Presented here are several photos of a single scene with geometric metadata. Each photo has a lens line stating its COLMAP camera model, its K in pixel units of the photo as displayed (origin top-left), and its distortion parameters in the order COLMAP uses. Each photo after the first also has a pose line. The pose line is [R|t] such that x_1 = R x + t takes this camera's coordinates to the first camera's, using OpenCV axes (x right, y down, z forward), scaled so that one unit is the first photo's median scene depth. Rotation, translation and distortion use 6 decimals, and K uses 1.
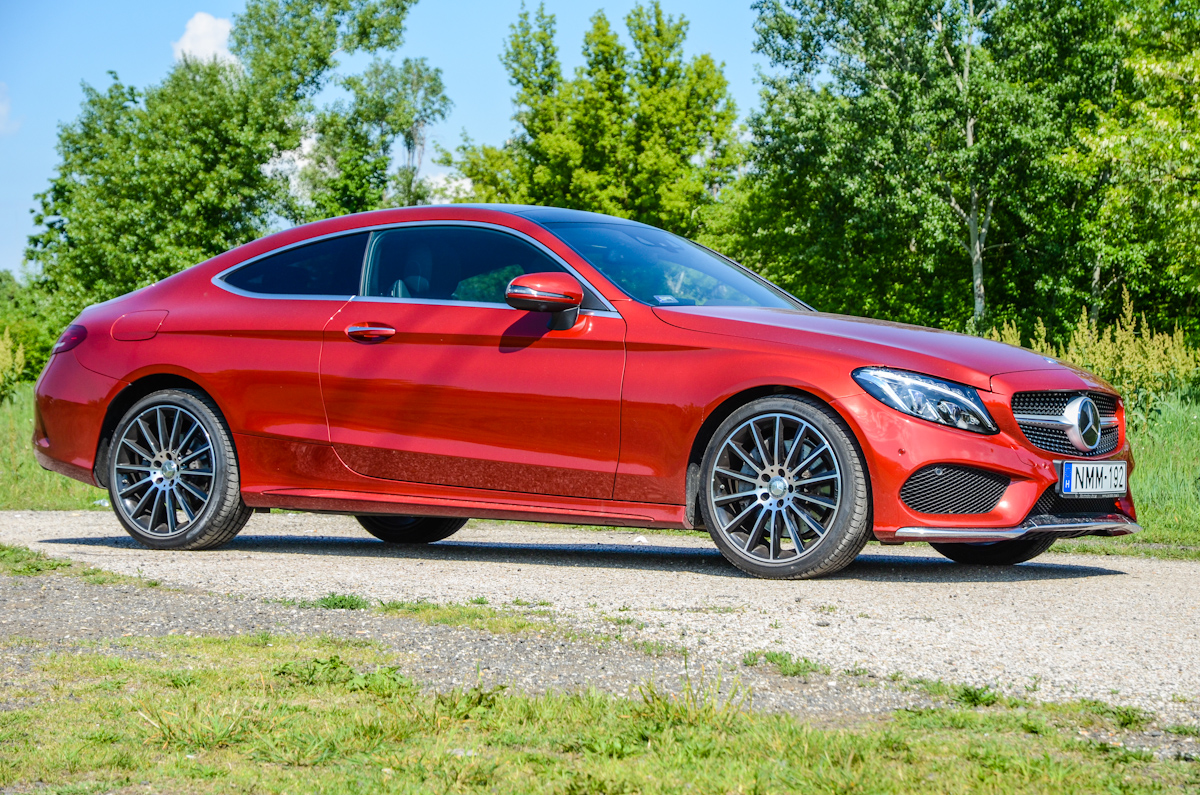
lens RADIAL K [[3181.7, 0, 601.7], [0, 3181.7, 422.4], [0, 0, 1]] dist [0.274599, 1.682862]
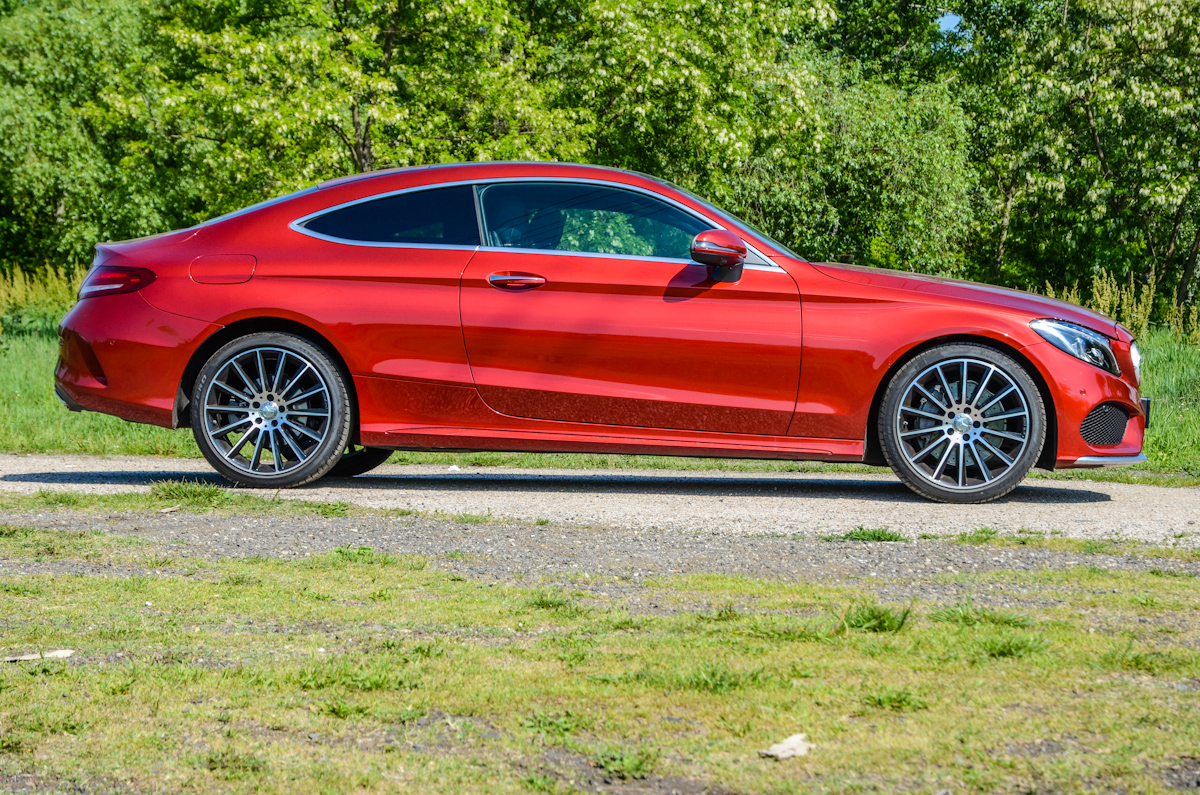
lens RADIAL K [[2801.5, 0, 600.0], [0, 2801.5, 397.5], [0, 0, 1]] dist [0.281588, 0.644978]
pose [[0.867883, -0.006750, 0.496723, -0.320626], [-0.002887, 0.999822, 0.018631, -0.004233], [-0.496761, -0.017604, 0.867709, 0.107034]]
